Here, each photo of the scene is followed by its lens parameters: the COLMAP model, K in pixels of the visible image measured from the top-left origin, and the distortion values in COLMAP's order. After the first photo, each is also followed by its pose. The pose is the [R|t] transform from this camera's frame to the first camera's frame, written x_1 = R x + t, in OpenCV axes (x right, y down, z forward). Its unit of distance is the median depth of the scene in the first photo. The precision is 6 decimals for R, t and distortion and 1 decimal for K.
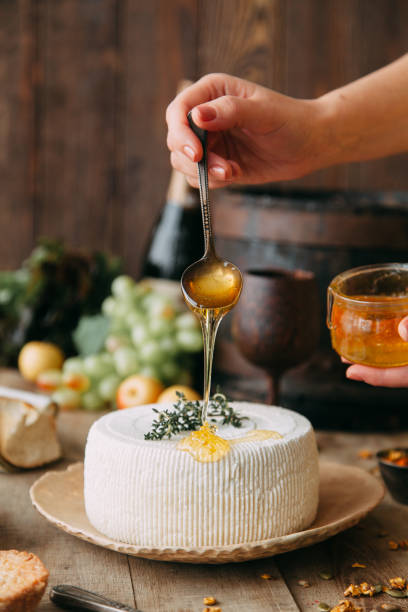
lens RADIAL K [[866.5, 0, 204.0], [0, 866.5, 306.0], [0, 0, 1]] dist [0.013367, 0.049246]
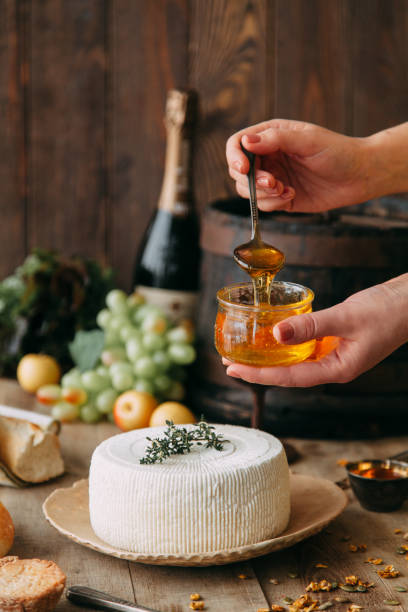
lens RADIAL K [[973.3, 0, 204.0], [0, 973.3, 306.0], [0, 0, 1]] dist [0.029369, 0.010620]
pose [[0.999873, -0.015957, 0.000051, 0.020649], [0.015946, 0.999309, 0.033579, -0.097347], [-0.000587, -0.033574, 0.999436, -0.301855]]
